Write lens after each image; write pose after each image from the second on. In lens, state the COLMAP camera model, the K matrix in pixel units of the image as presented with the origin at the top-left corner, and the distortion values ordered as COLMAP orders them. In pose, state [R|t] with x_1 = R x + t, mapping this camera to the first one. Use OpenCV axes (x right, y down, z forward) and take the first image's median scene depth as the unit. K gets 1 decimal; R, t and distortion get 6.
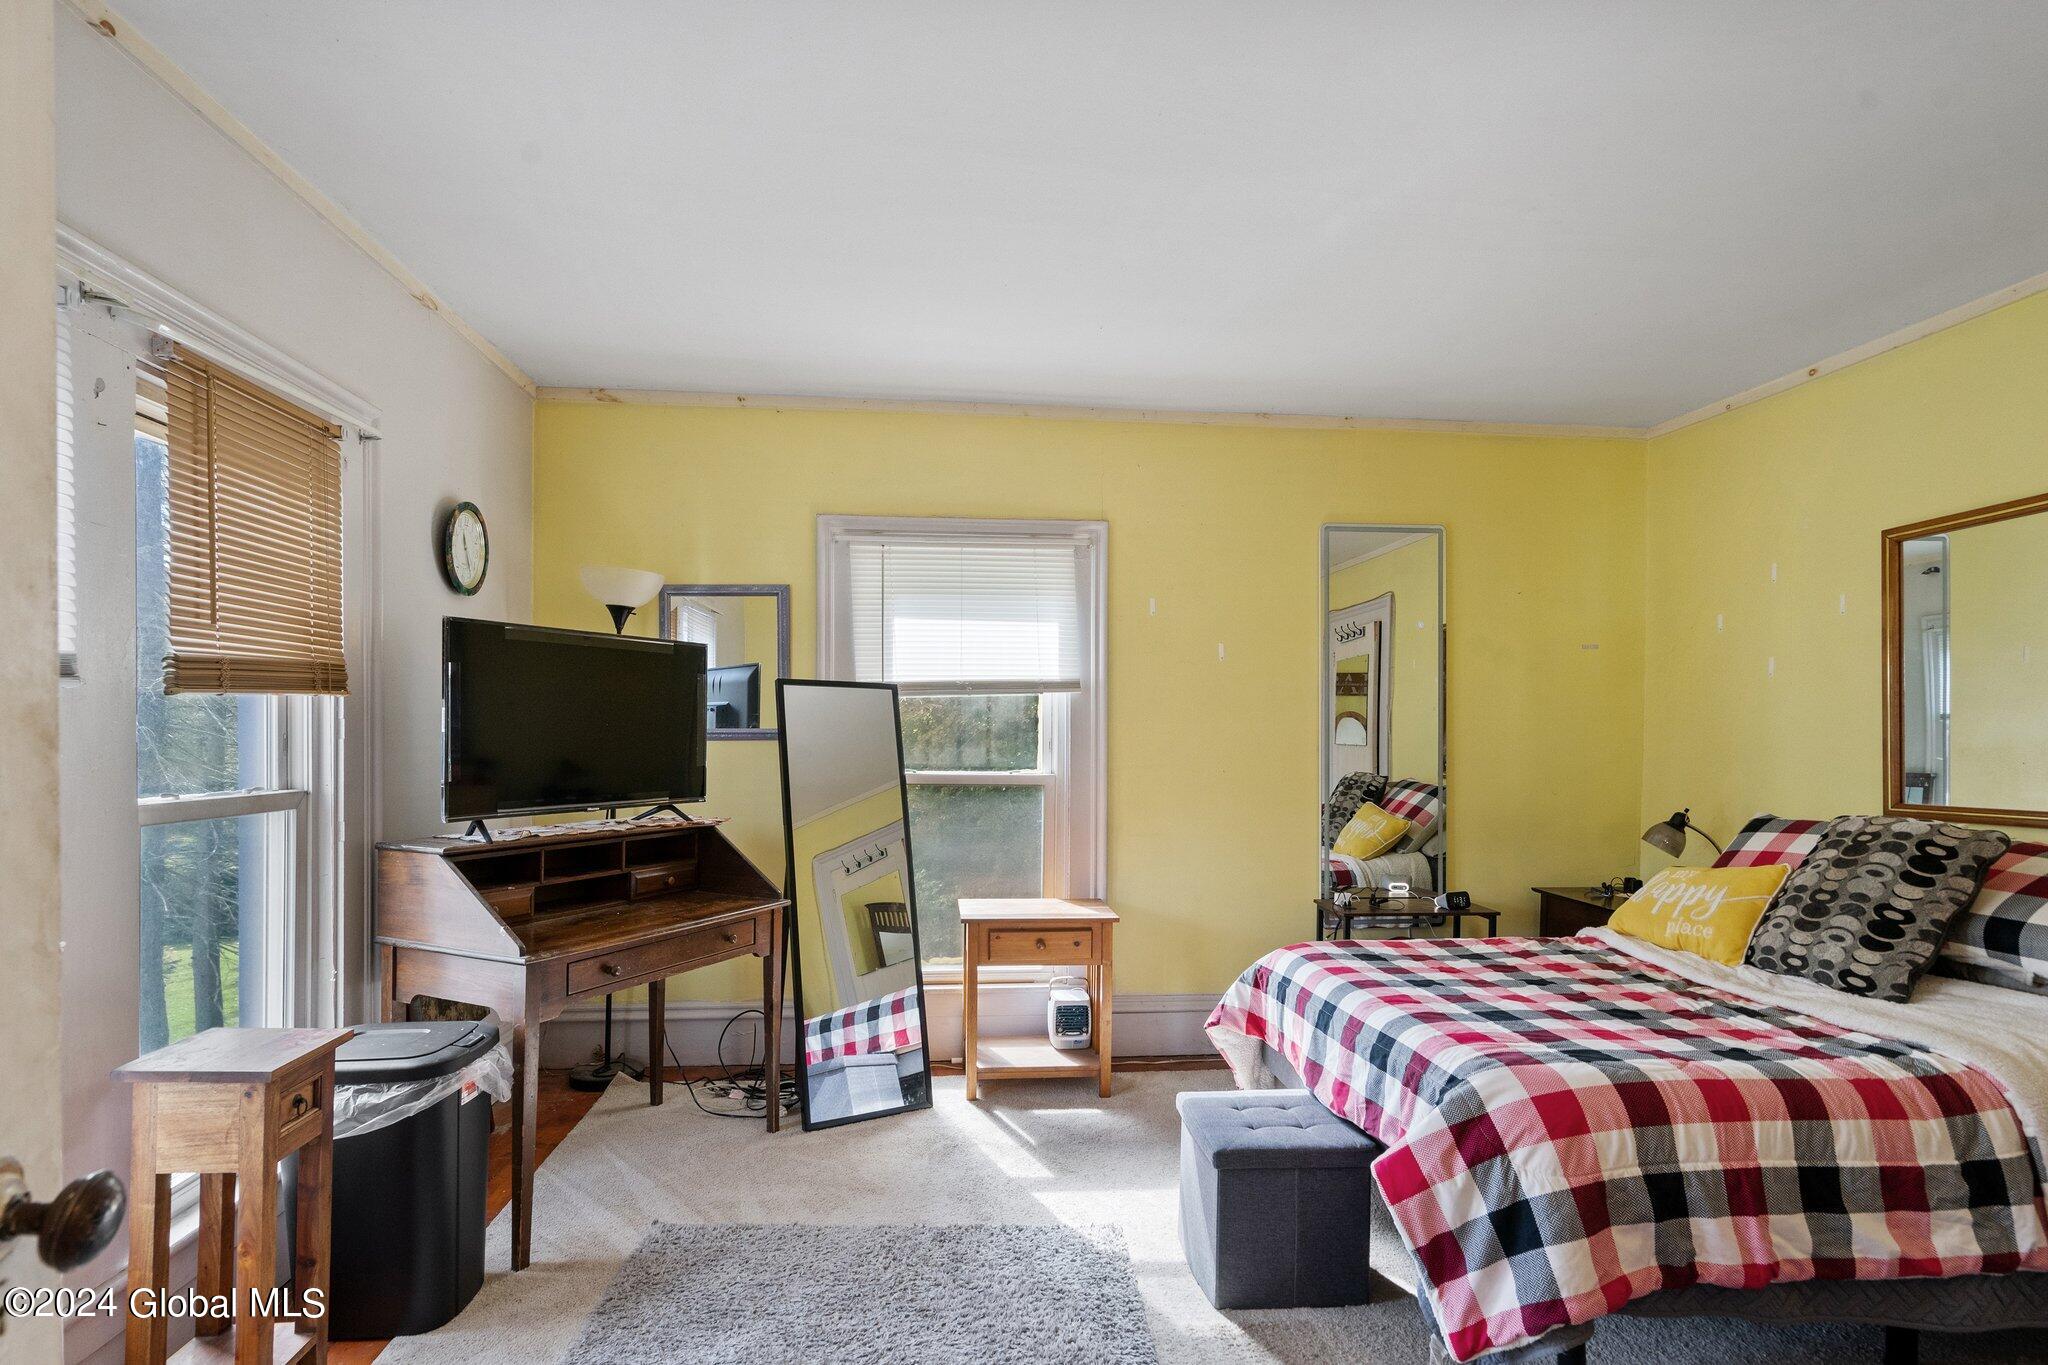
lens RADIAL K [[1024.4, 0, 1020.8], [0, 1024.4, 755.7], [0, 0, 1]] dist [0.001756, 0.000393]
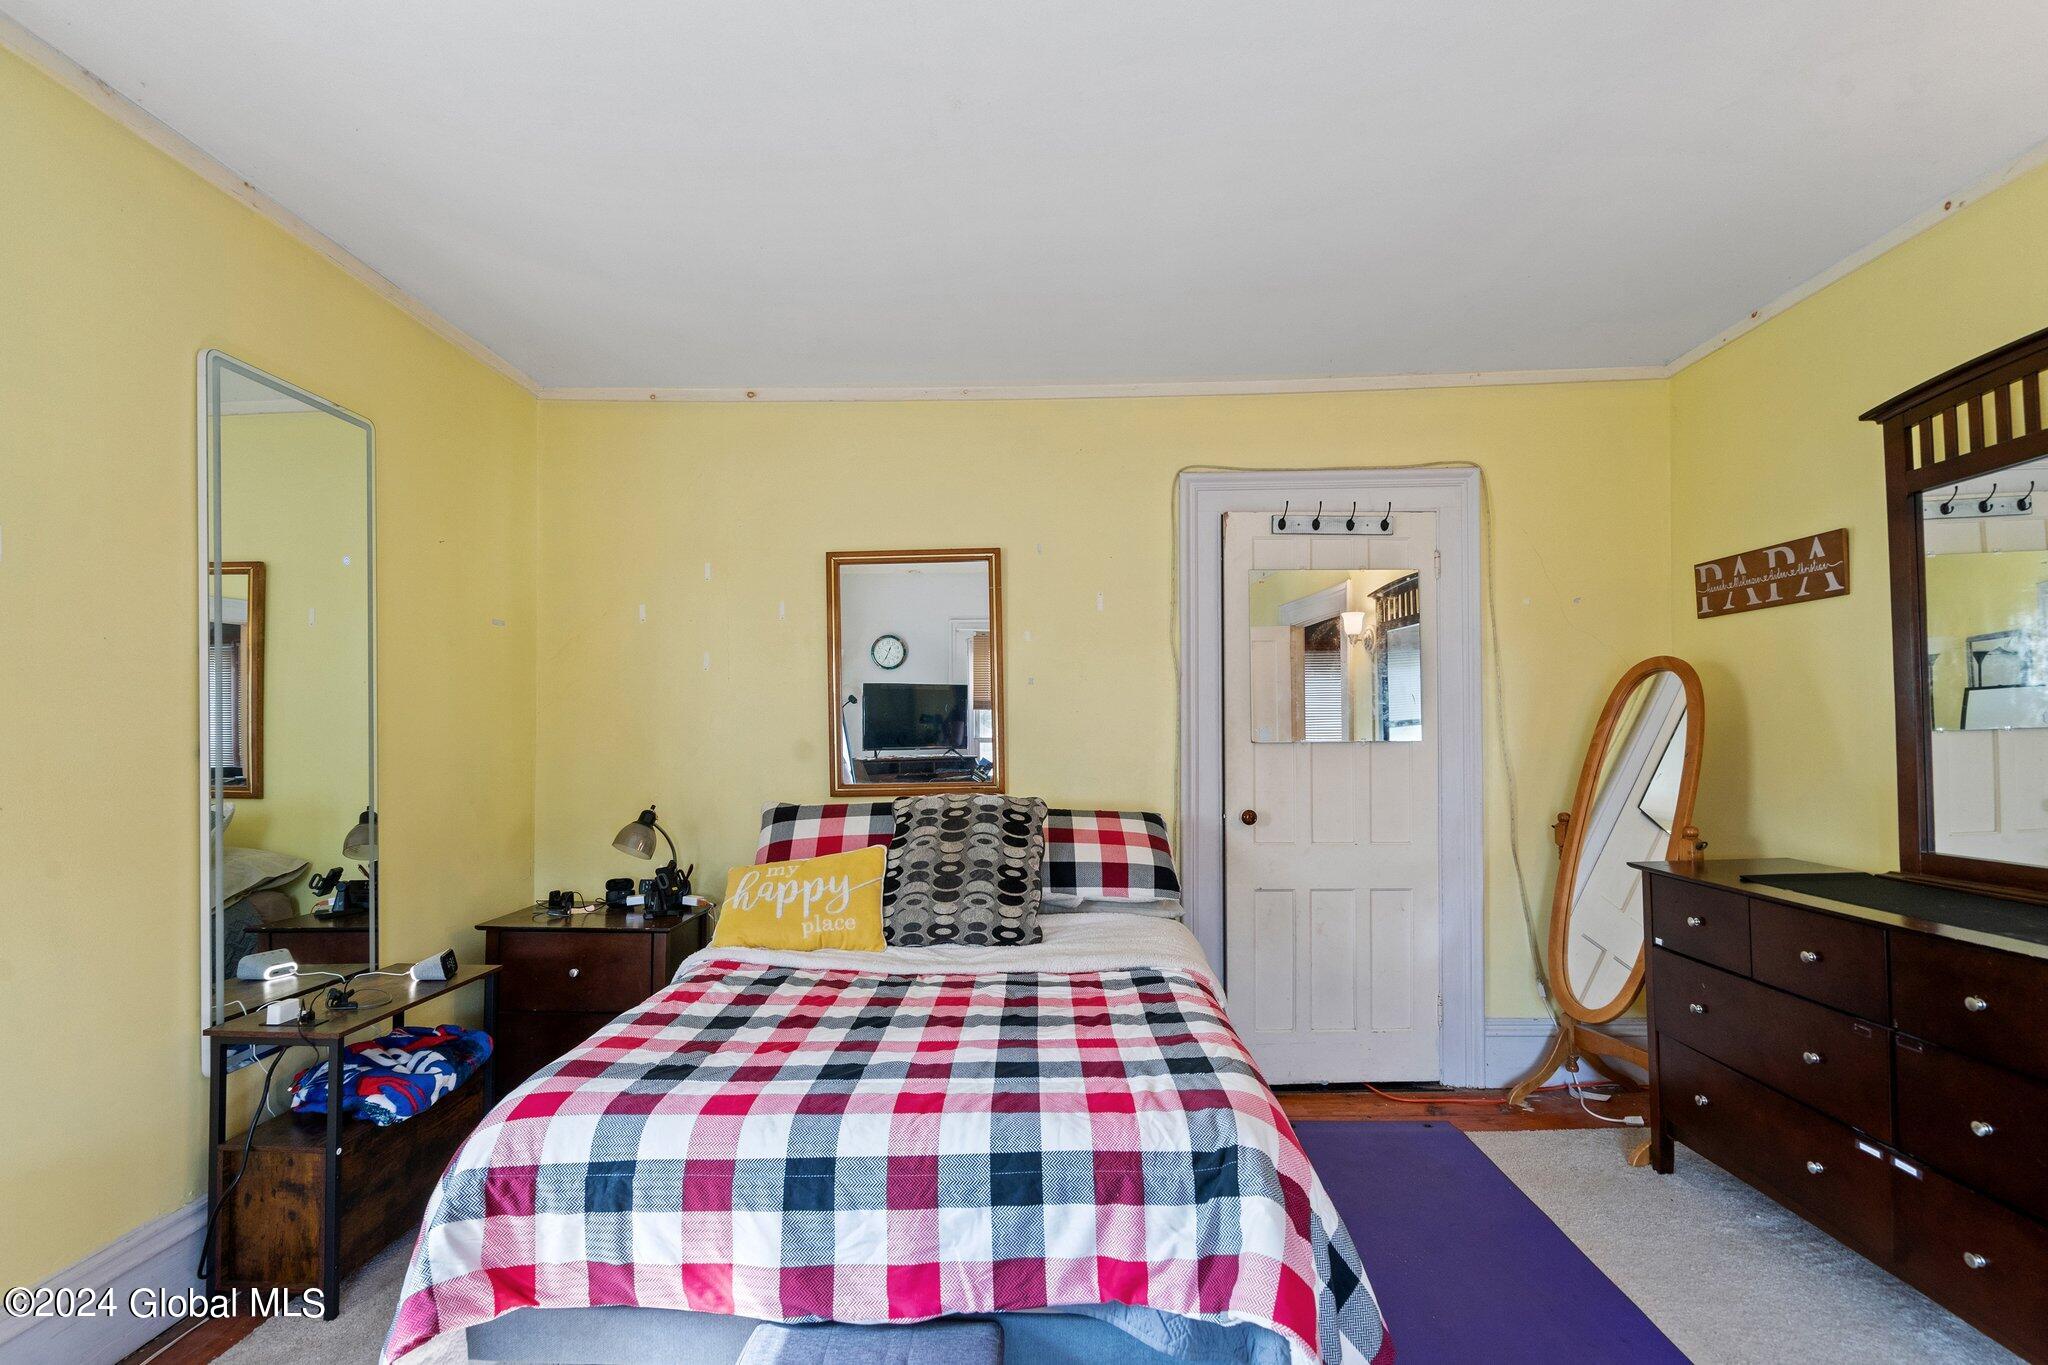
lens RADIAL K [[944.0, 0, 1021.4], [0, 944.0, 724.3], [0, 0, 1]] dist [-0.003226, -0.000091]
pose [[0.130242, 0.004281, 0.991473, -0.240258], [0.025699, 0.999640, -0.007692, -0.011352], [-0.991149, 0.026482, 0.130085, 0.781016]]
